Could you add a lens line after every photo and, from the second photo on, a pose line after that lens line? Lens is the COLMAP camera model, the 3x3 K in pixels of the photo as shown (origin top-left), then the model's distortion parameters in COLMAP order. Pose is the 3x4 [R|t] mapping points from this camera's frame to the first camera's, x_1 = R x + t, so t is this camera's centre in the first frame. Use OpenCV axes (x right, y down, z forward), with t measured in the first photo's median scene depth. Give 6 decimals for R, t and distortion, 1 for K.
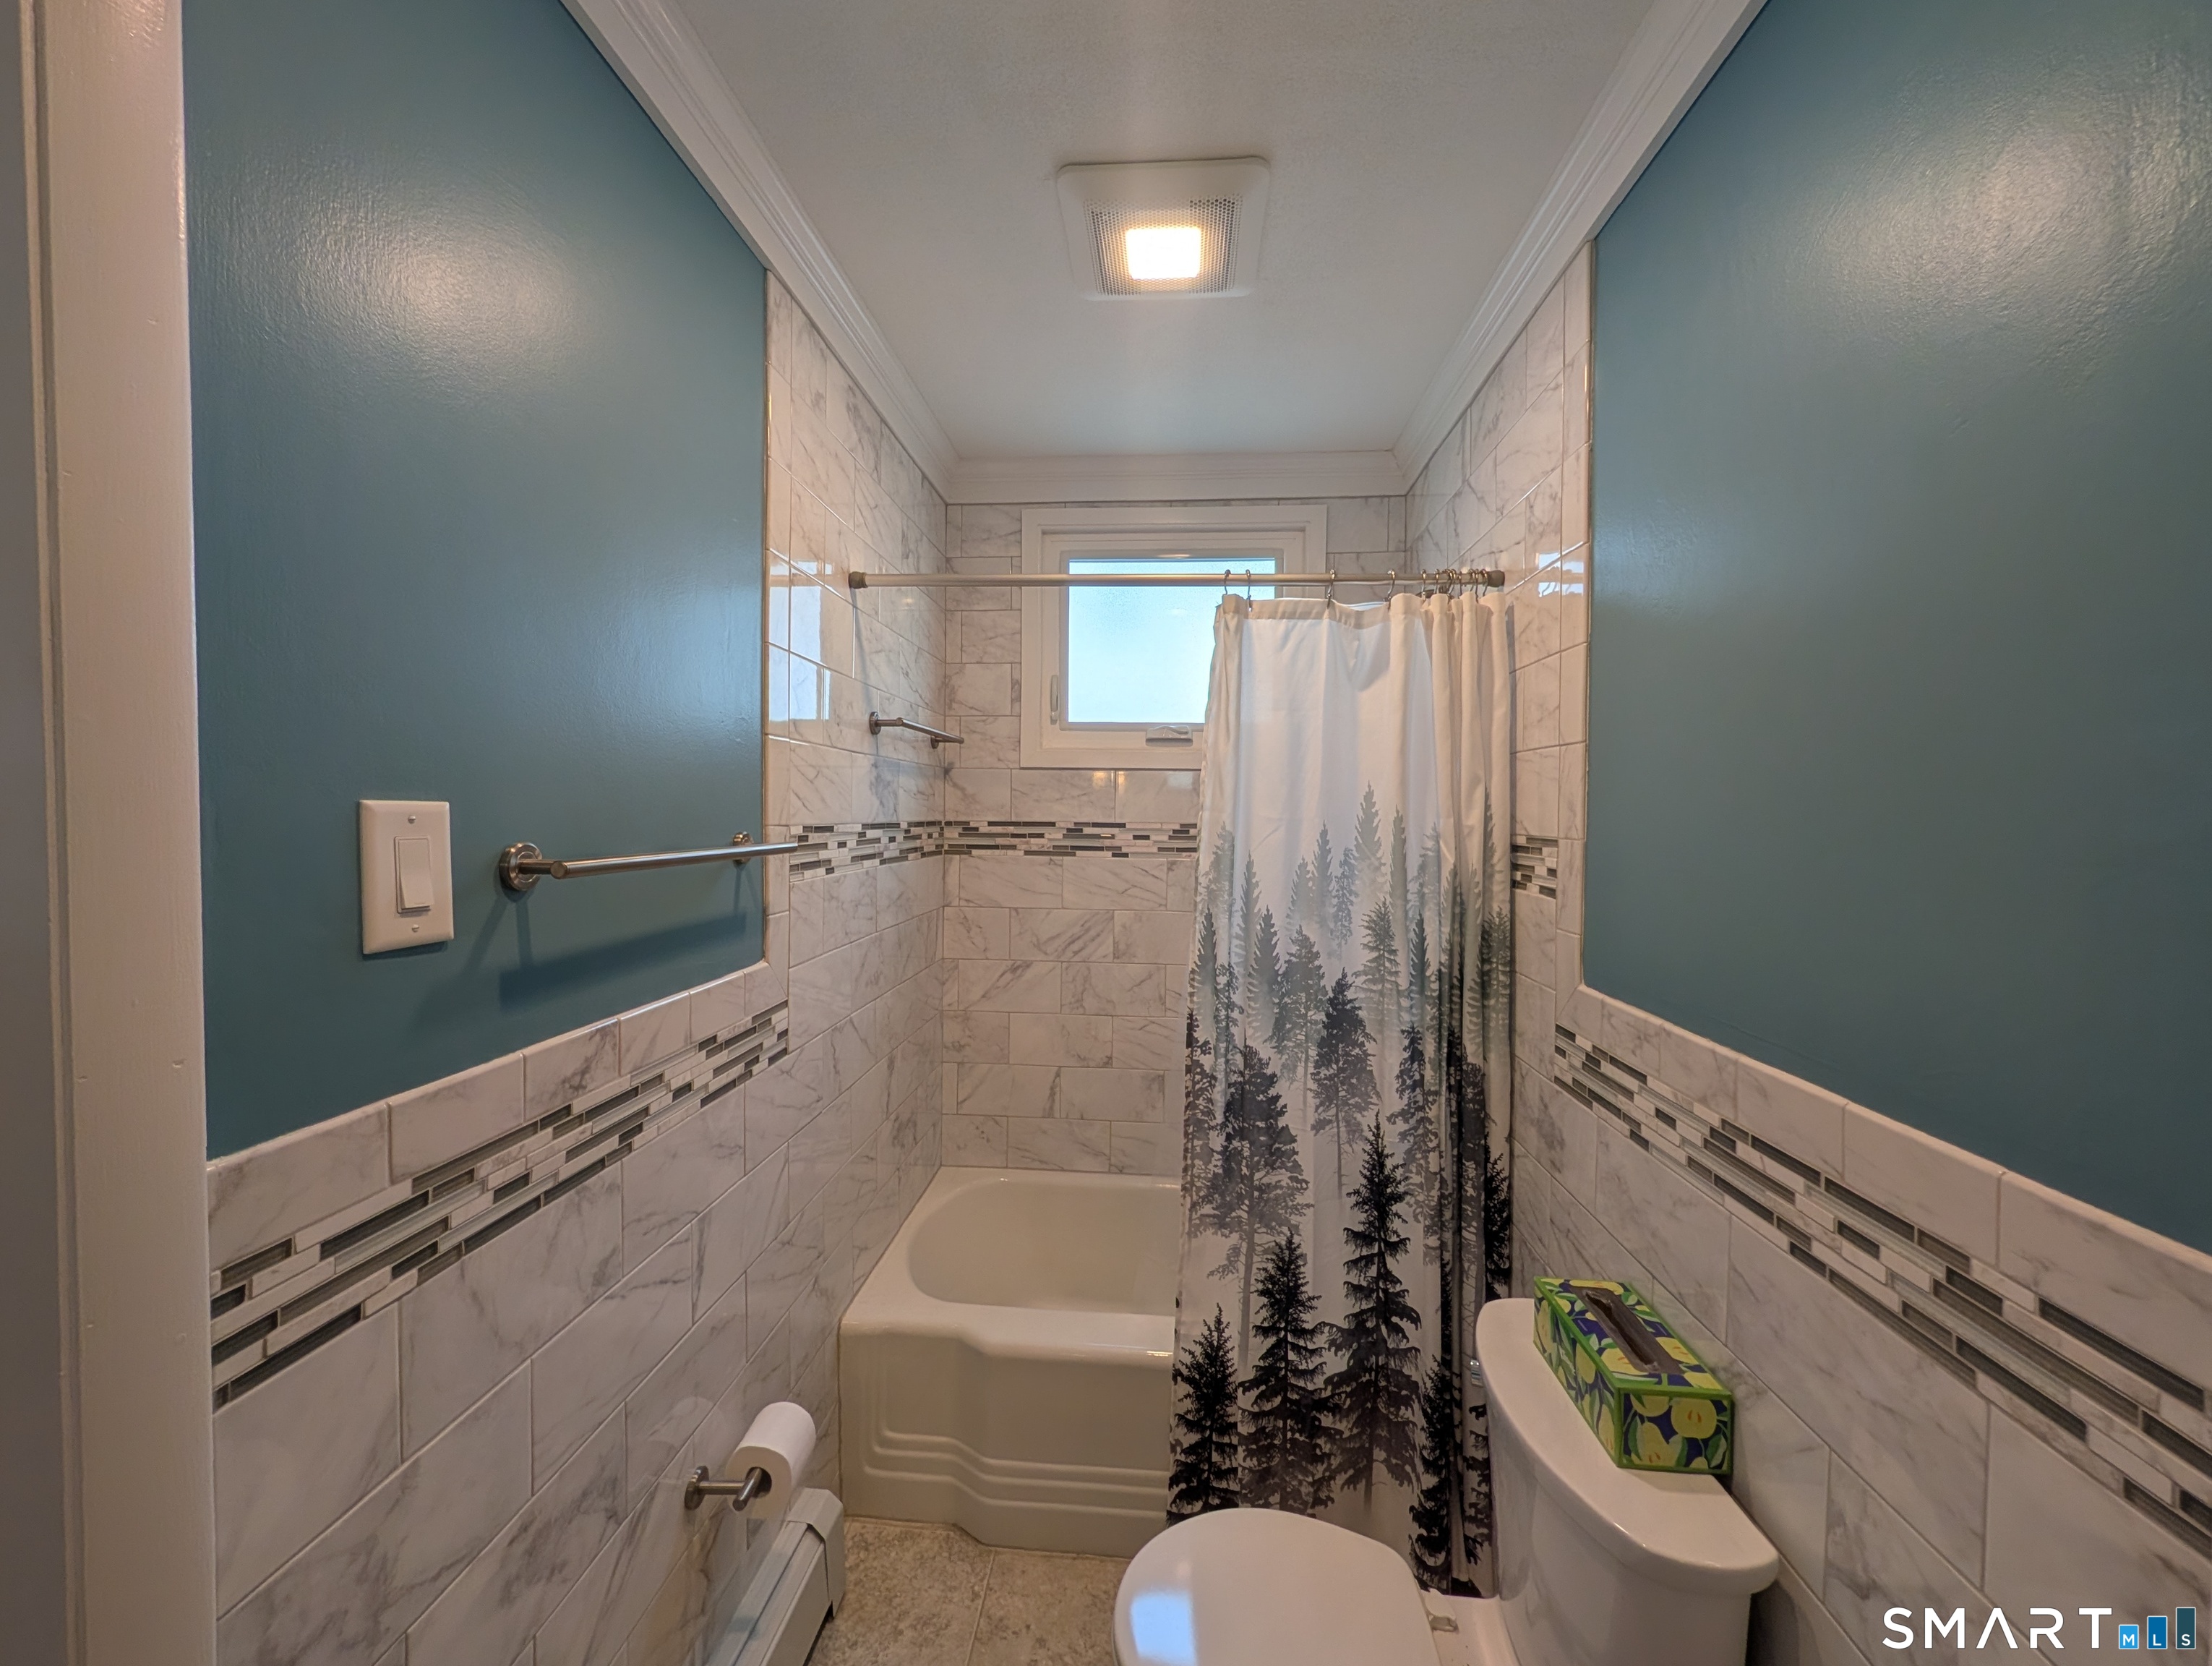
lens RADIAL K [[864.0, 0, 1105.2], [0, 864.0, 825.8], [0, 0, 1]] dist [0.000666, 0.000274]
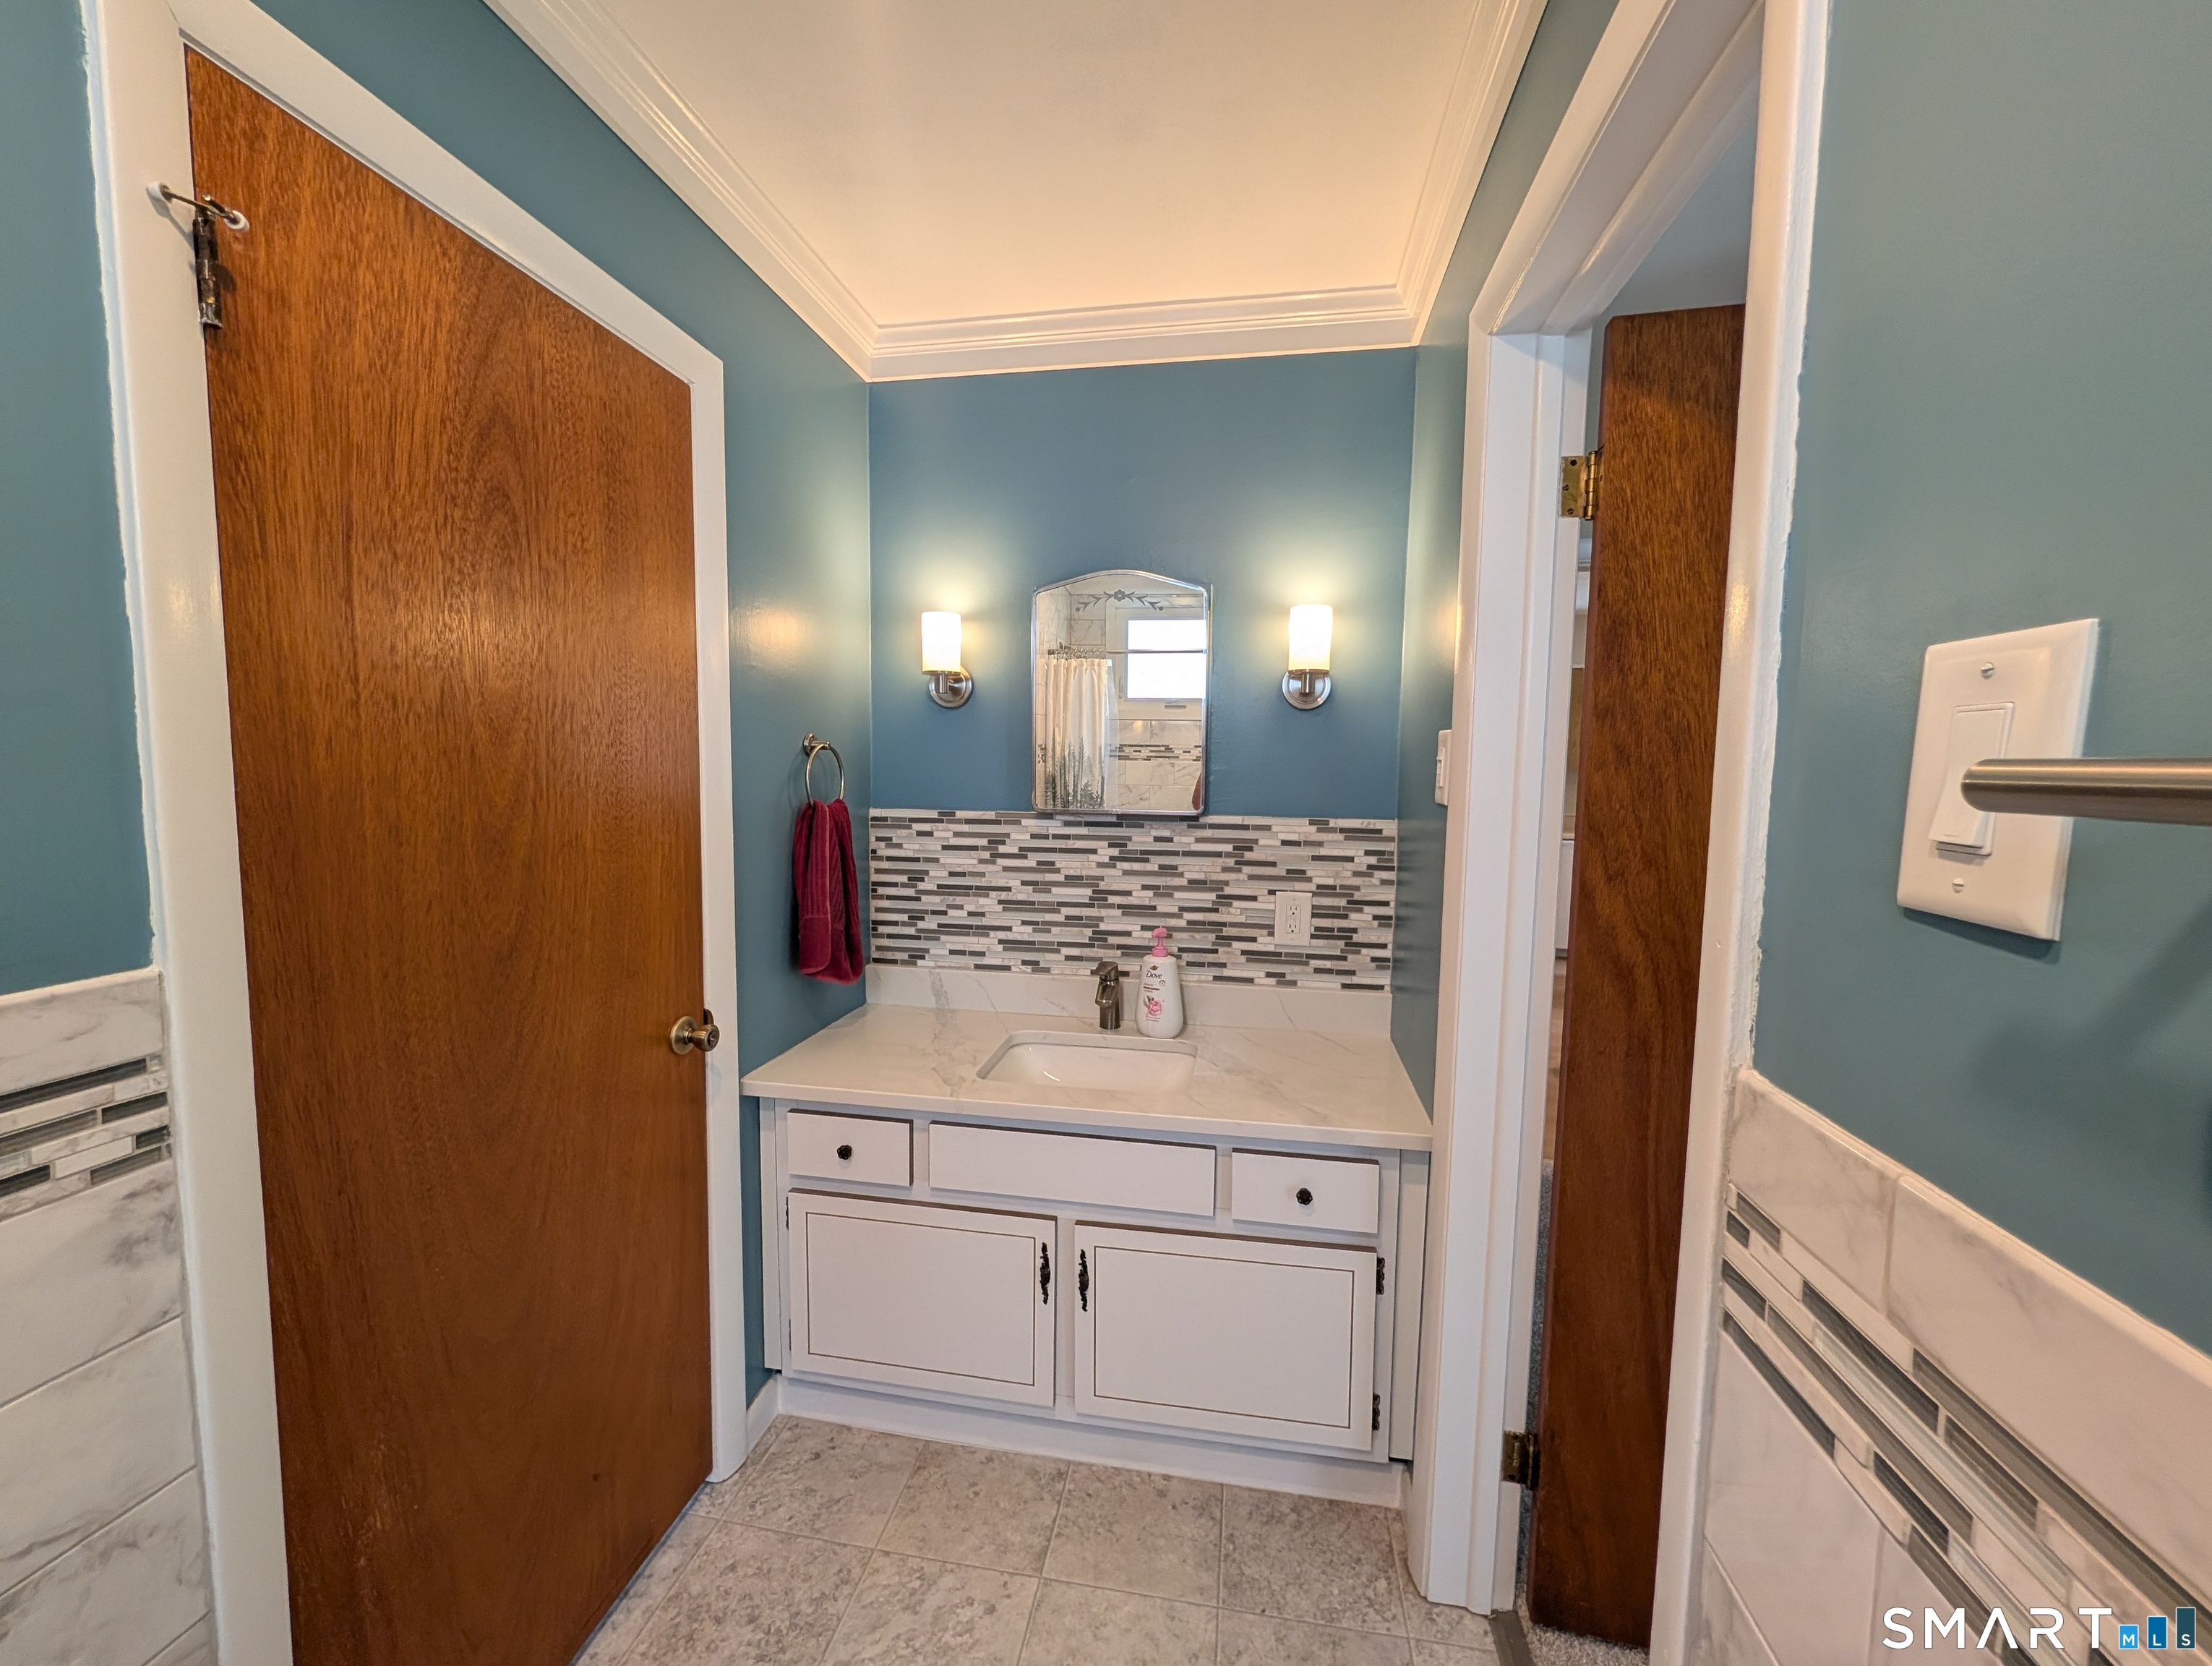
lens RADIAL K [[864.0, 0, 1107.0], [0, 864.0, 830.3], [0, 0, 1]] dist [0.000666, 0.000274]
pose [[-0.995859, -0.034127, 0.084266, -0.373028], [-0.025867, 0.994925, 0.097233, 0.054343], [-0.087157, 0.094651, -0.991688, 1.722961]]
